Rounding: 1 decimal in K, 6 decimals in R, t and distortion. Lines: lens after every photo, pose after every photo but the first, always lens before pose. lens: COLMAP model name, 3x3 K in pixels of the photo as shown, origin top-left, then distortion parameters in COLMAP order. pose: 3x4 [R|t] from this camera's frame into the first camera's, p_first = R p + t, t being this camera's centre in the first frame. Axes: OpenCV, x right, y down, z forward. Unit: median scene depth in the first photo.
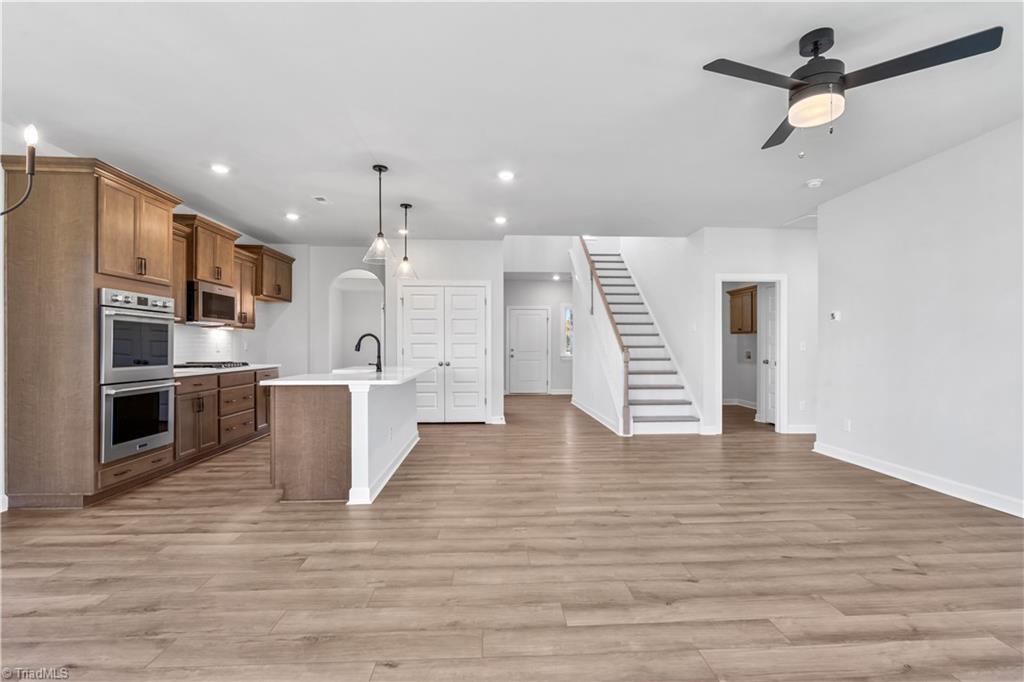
lens RADIAL K [[467.1, 0, 513.8], [0, 467.1, 345.8], [0, 0, 1]] dist [-0.006466, 0.001904]
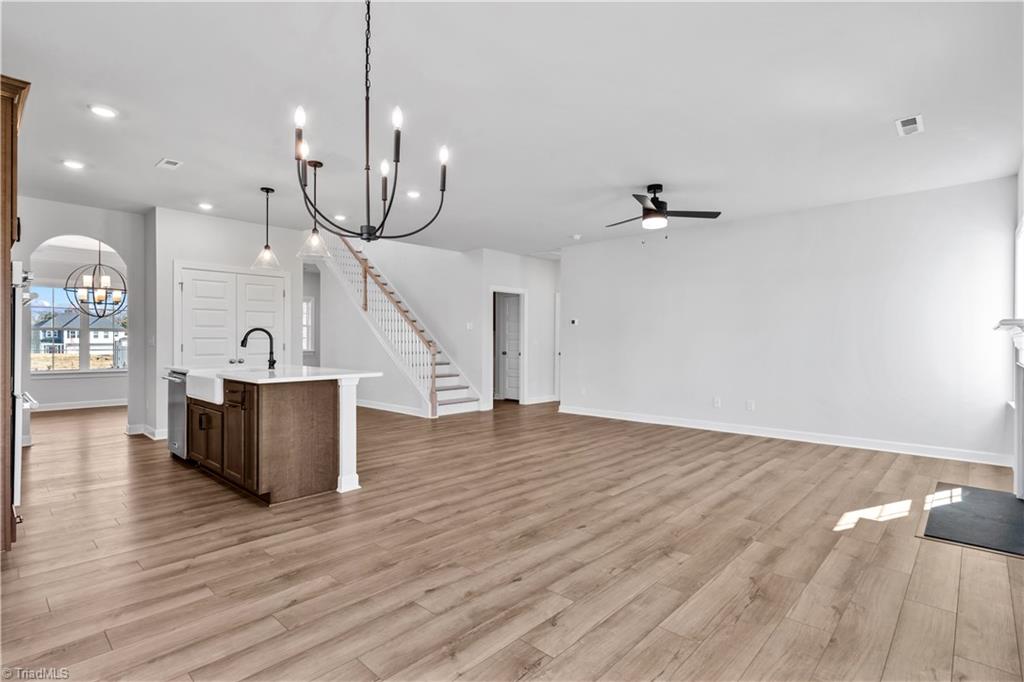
lens RADIAL K [[502.1, 0, 513.6], [0, 502.1, 339.0], [0, 0, 1]] dist [-0.000560, -0.000843]
pose [[0.720938, 0.003454, 0.692991, -0.873913], [-0.002636, 0.999994, -0.002242, -0.004974], [-0.692995, -0.000210, 0.720942, -0.086134]]
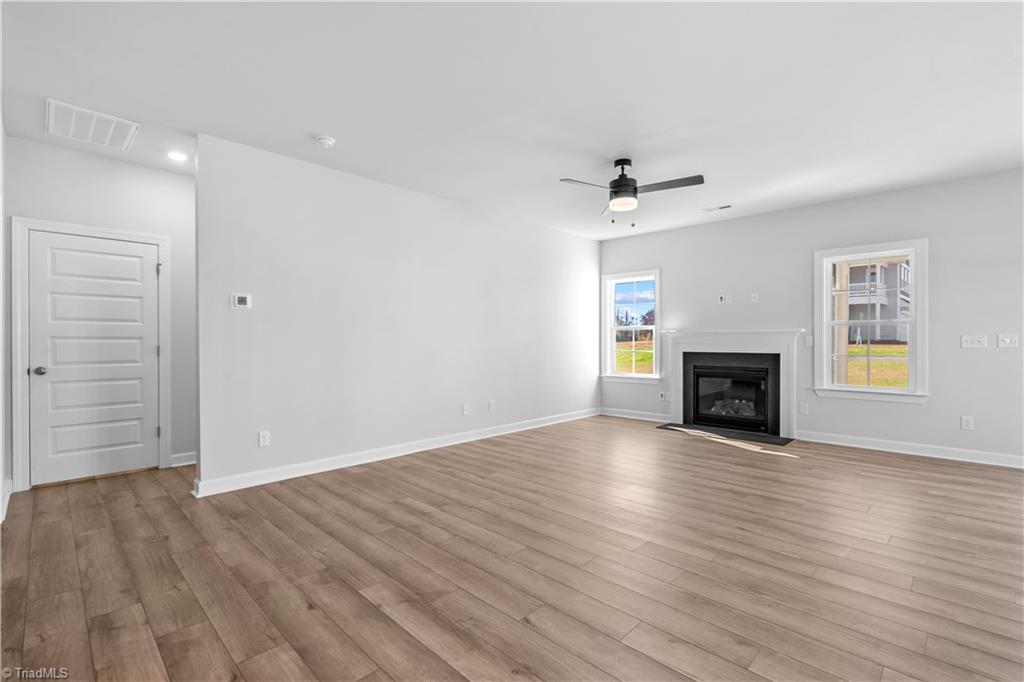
lens RADIAL K [[467.1, 0, 512.0], [0, 467.1, 341.1], [0, 0, 1]] dist [-0.006466, 0.001904]
pose [[-0.683468, 0.000240, 0.729981, -0.229824], [0.001406, 0.999999, 0.000988, 0.001263], [-0.729979, 0.001702, -0.683467, 1.710633]]
